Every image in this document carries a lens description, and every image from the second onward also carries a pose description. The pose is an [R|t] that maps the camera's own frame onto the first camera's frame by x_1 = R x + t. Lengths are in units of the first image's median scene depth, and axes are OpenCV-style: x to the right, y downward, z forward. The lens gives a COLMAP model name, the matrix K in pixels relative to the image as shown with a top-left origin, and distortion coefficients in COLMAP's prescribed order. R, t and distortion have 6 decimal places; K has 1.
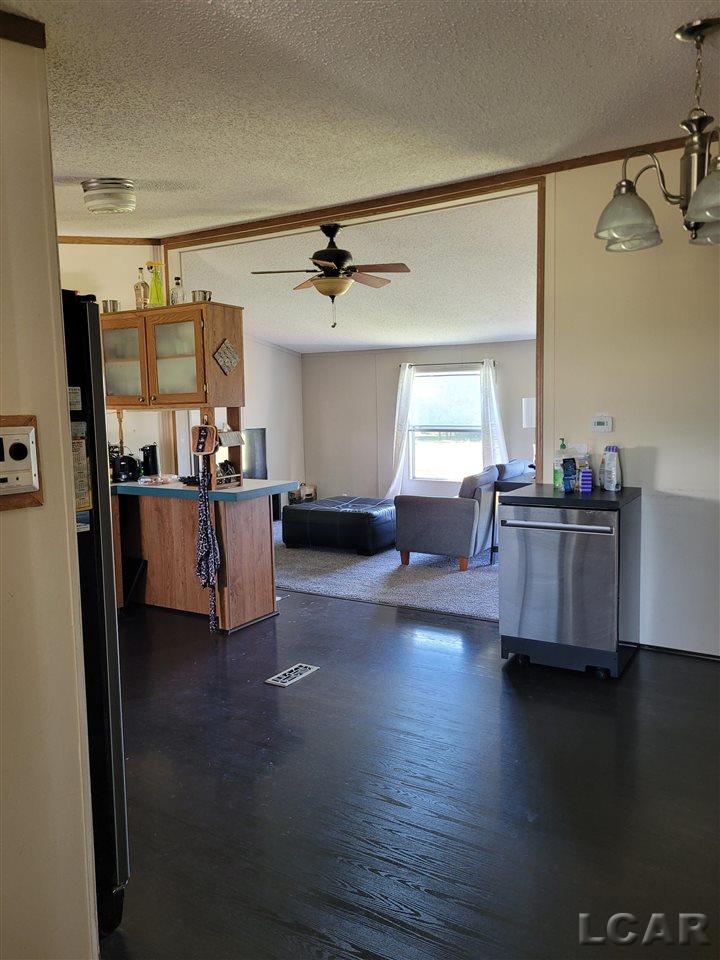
lens RADIAL K [[711.7, 0, 360.0], [0, 711.7, 480.0], [0, 0, 1]] dist [0.066908, -0.057575]
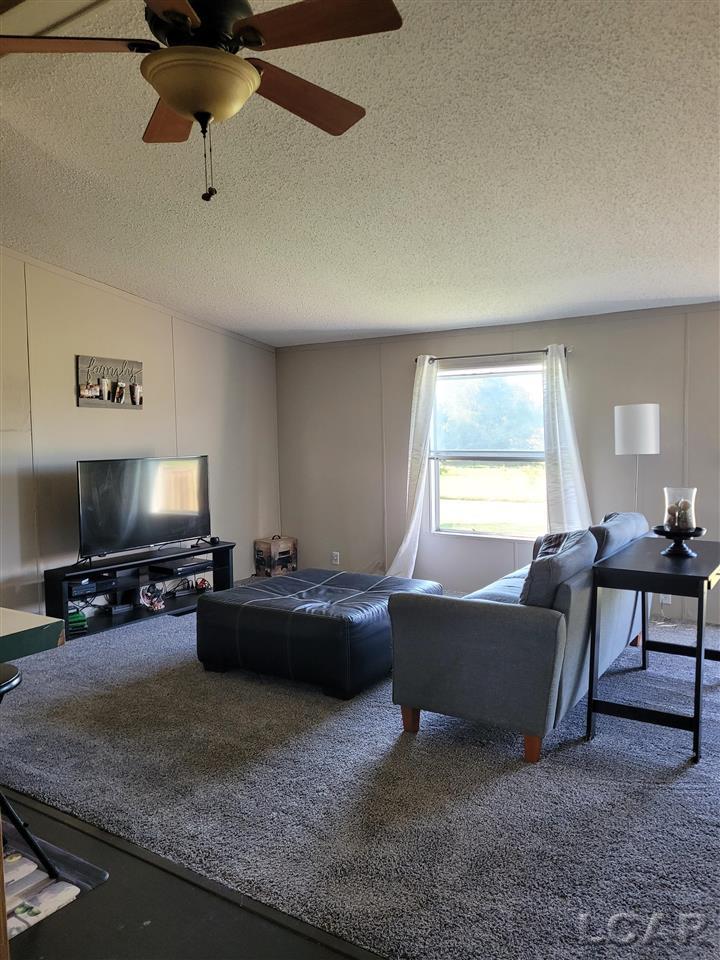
lens RADIAL K [[711.7, 0, 360.0], [0, 711.7, 480.0], [0, 0, 1]] dist [0.066908, -0.057575]
pose [[0.998884, 0.001298, -0.047222, 0.038315], [-0.002975, 0.999367, -0.035453, -0.028698], [0.047146, 0.035554, 0.998255, 0.370110]]
